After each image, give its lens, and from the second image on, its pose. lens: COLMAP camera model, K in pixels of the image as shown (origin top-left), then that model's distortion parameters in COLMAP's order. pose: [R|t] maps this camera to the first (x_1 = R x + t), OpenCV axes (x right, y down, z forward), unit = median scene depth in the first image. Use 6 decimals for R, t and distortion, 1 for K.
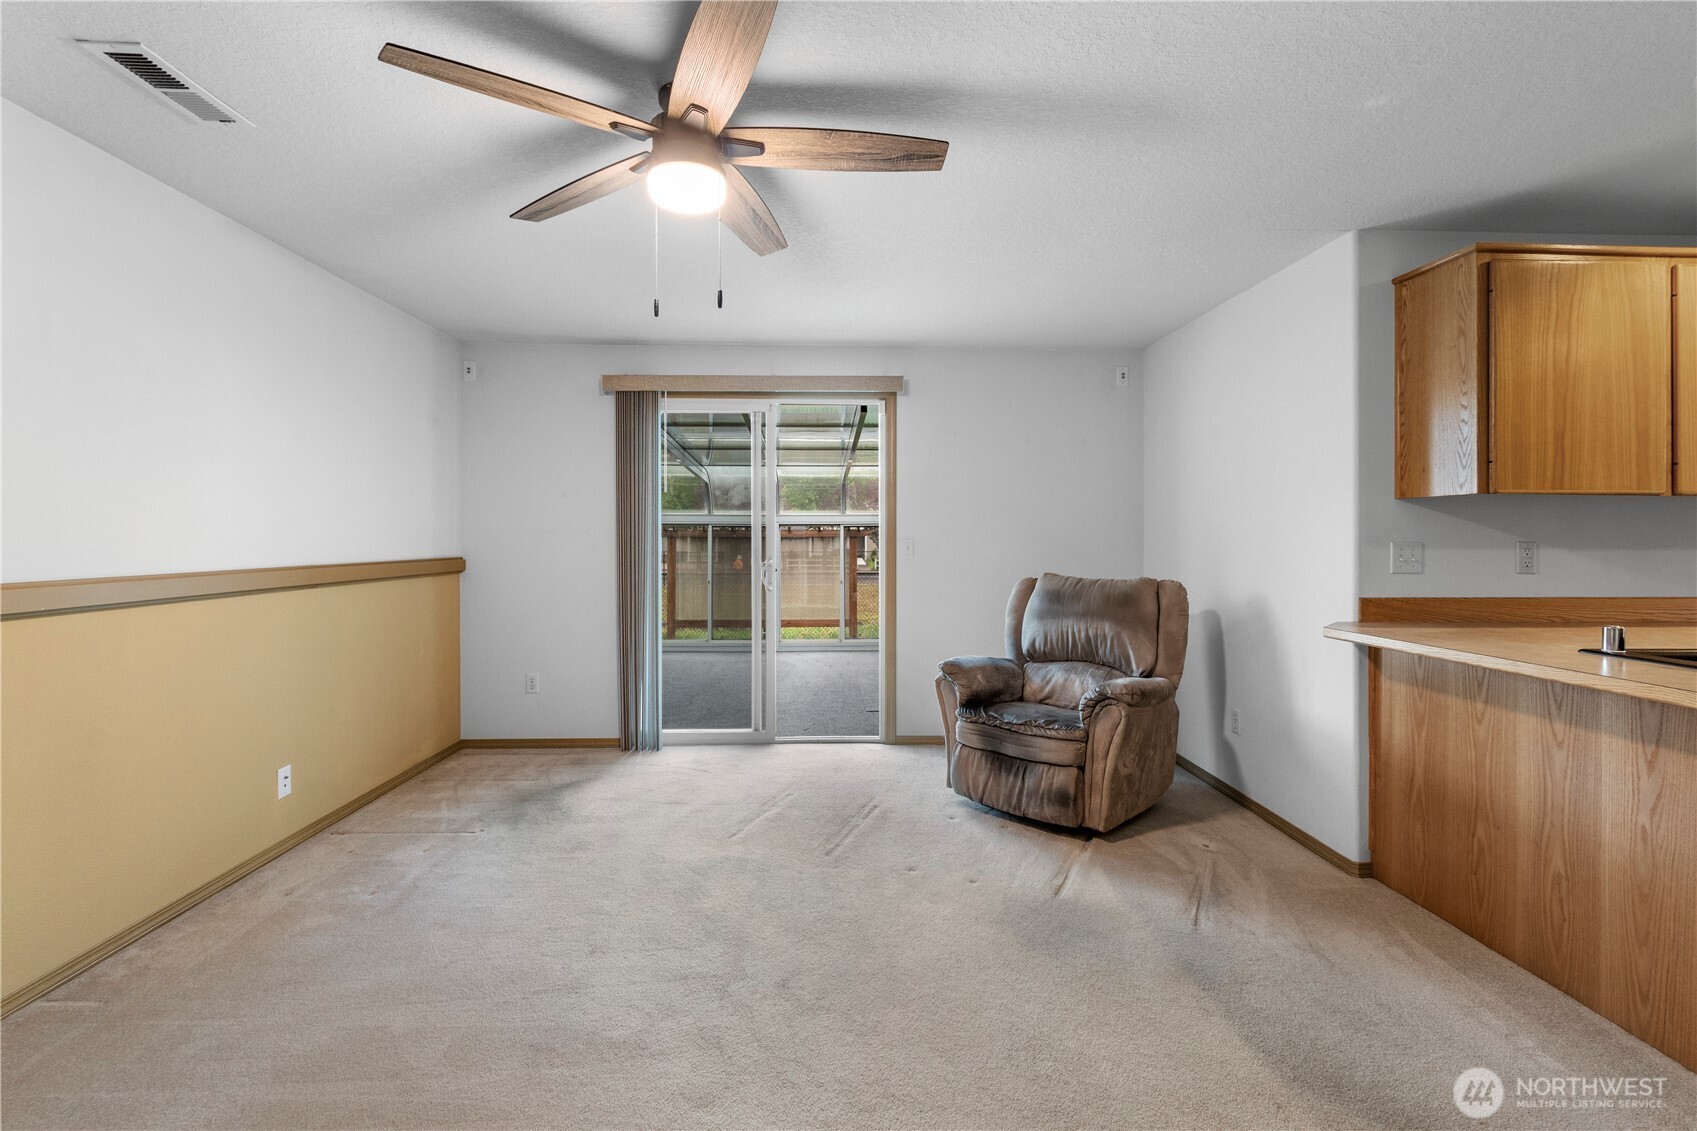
lens RADIAL K [[750.2, 0, 842.5], [0, 750.2, 557.2], [0, 0, 1]] dist [0.009289, -0.000073]
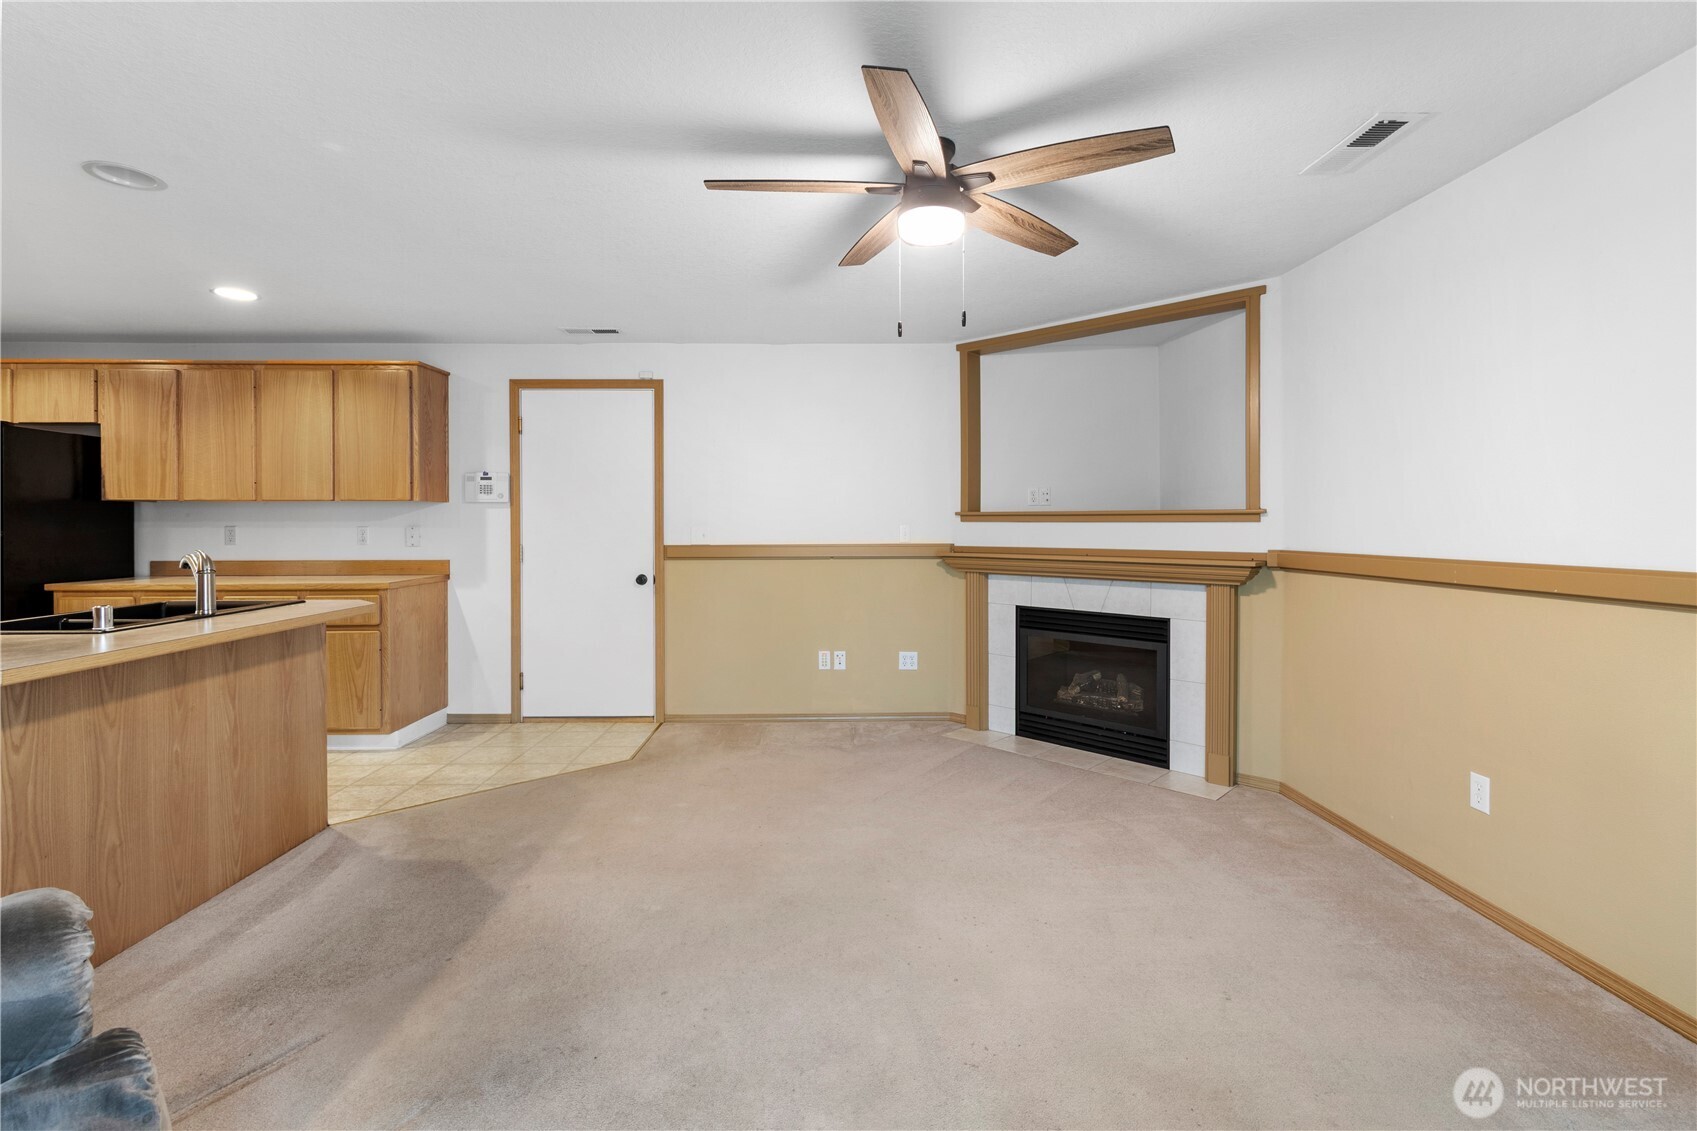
lens RADIAL K [[758.3, 0, 841.4], [0, 758.3, 529.2], [0, 0, 1]] dist [0.001890, -0.000634]
pose [[-0.999816, 0.001402, 0.019141, -0.054818], [0.002035, 0.999450, 0.033090, -0.036121], [-0.019084, 0.033123, -0.999269, 1.341910]]
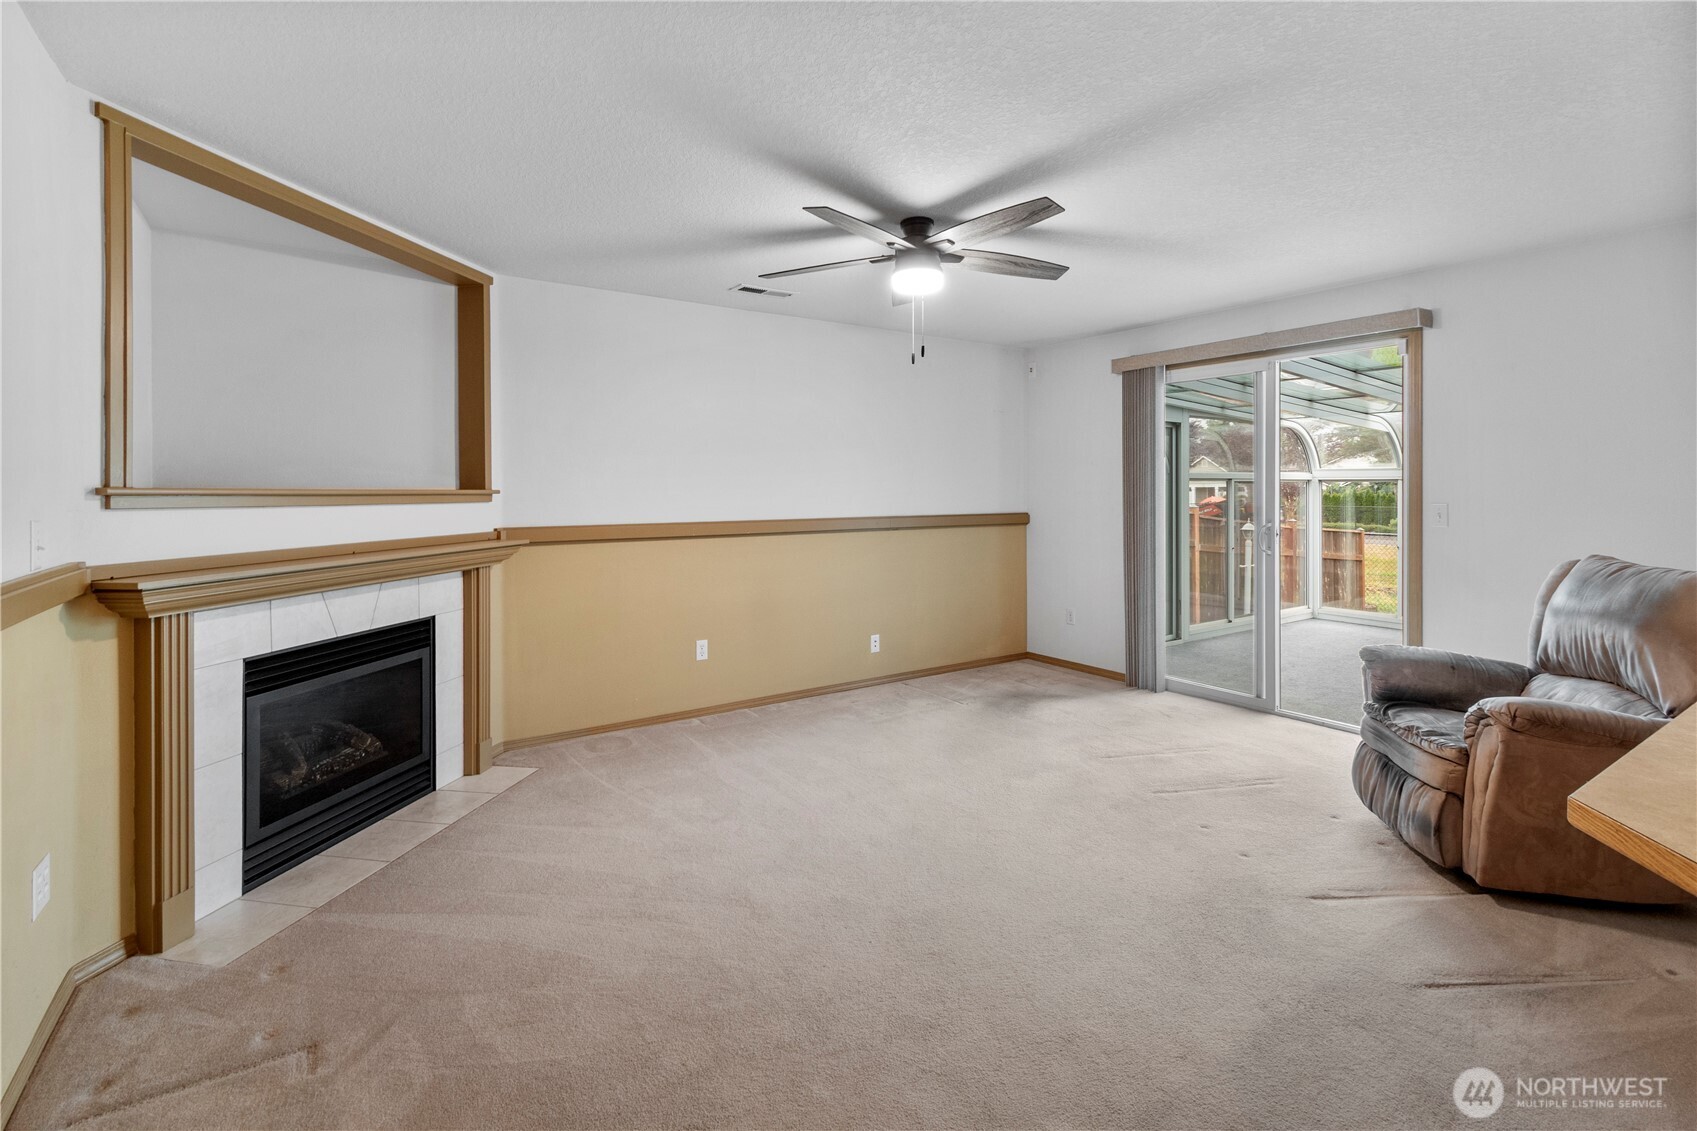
lens RADIAL K [[767.3, 0, 847.7], [0, 767.3, 517.4], [0, 0, 1]] dist [0.000578, -0.000783]
pose [[0.541363, 0.028608, -0.840302, 0.642099], [-0.019421, 0.999580, 0.021519, -0.020799], [0.840565, 0.004670, 0.541691, 0.013681]]
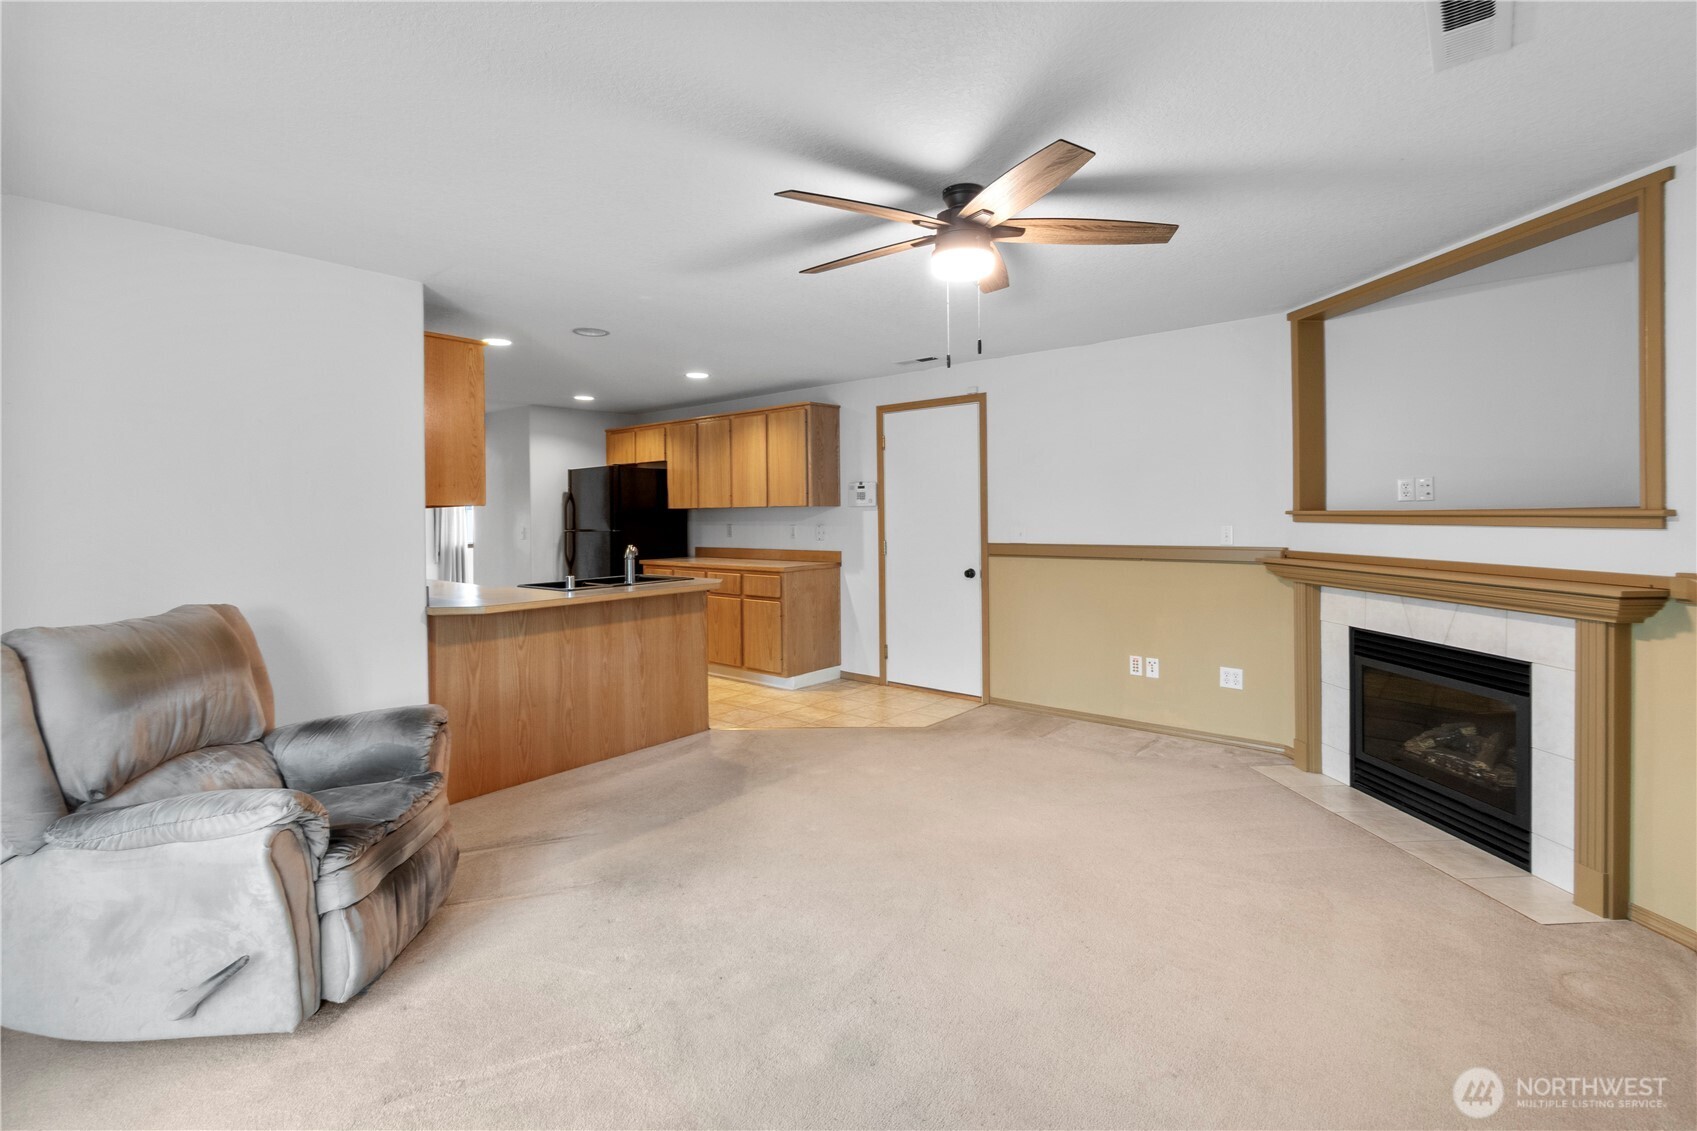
lens RADIAL K [[767.3, 0, 847.7], [0, 767.3, 517.4], [0, 0, 1]] dist [0.000578, -0.000783]
pose [[-0.739287, 0.004140, 0.673378, -0.578538], [0.027862, 0.999313, 0.024446, -0.060705], [-0.672814, 0.036835, -0.738894, 1.288021]]
